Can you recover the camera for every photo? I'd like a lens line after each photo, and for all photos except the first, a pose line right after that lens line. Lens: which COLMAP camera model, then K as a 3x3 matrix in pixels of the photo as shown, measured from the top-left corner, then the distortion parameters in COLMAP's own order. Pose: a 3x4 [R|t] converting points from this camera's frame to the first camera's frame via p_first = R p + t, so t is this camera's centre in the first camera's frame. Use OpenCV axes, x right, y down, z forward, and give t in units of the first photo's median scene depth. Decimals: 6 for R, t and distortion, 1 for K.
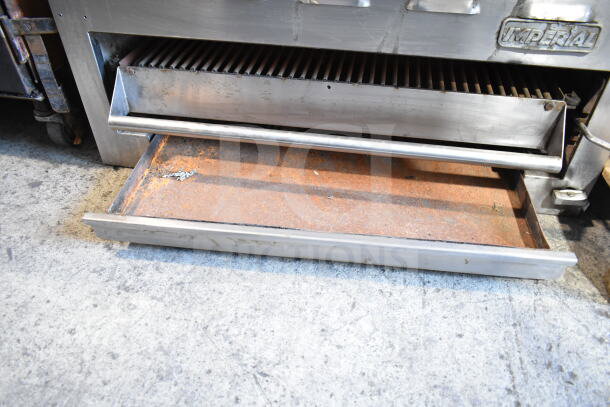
lens RADIAL K [[468.6, 0, 305.0], [0, 468.6, 203.5], [0, 0, 1]] dist [-0.025057, 0.010374]
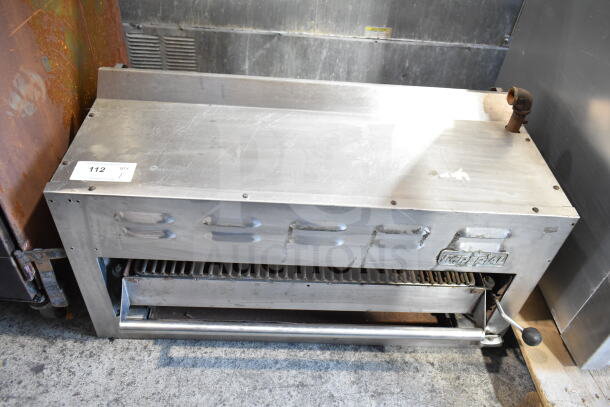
lens RADIAL K [[490.5, 0, 306.5], [0, 490.5, 210.3], [0, 0, 1]] dist [-0.007173, 0.003551]
pose [[0.981255, -0.071758, 0.178856, -0.170053], [0.063575, 0.996669, 0.051081, -0.513473], [-0.181926, -0.038753, 0.982548, -0.267148]]
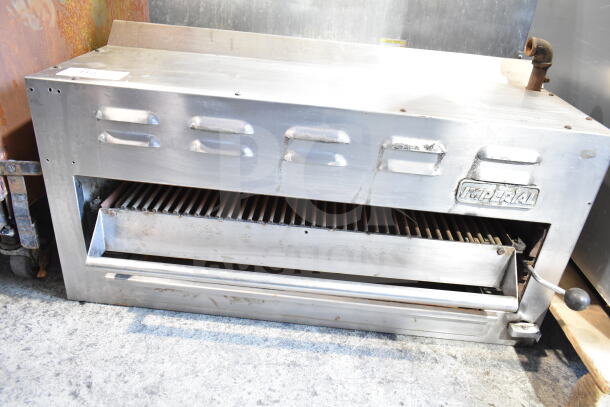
lens RADIAL K [[468.6, 0, 305.0], [0, 468.6, 203.5], [0, 0, 1]] dist [-0.025057, 0.010374]
pose [[0.991442, 0.015661, 0.129609, -0.090510], [0.012500, 0.976830, -0.213651, -0.080343], [-0.129952, 0.213442, 0.968274, -0.055696]]
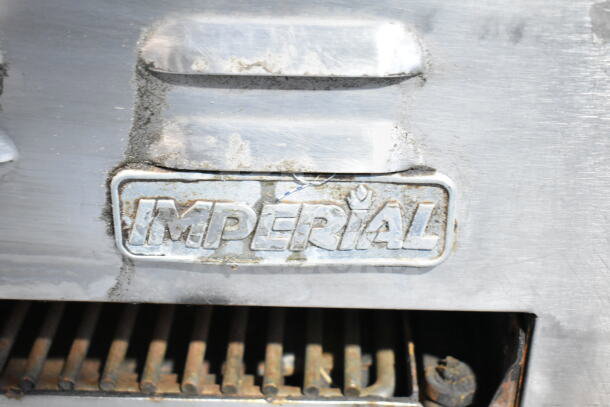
lens RADIAL K [[1011.6, 0, 305.0], [0, 1011.6, 203.5], [0, 0, 1]] dist [-0.000850, 0.000654]
pose [[0.991987, -0.068661, 0.106052, 0.402889], [0.083669, 0.985995, -0.144267, -0.238801], [-0.094661, 0.151984, 0.983840, 0.343578]]
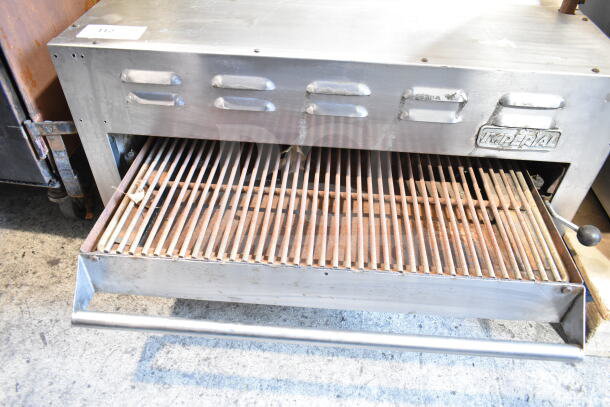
lens RADIAL K [[468.6, 0, 305.0], [0, 468.6, 203.5], [0, 0, 1]] dist [-0.025057, 0.010374]
pose [[0.996439, -0.045818, 0.070780, -0.090814], [0.044267, 0.998747, 0.023332, -0.209619], [-0.071760, -0.020116, 0.997219, -0.122343]]
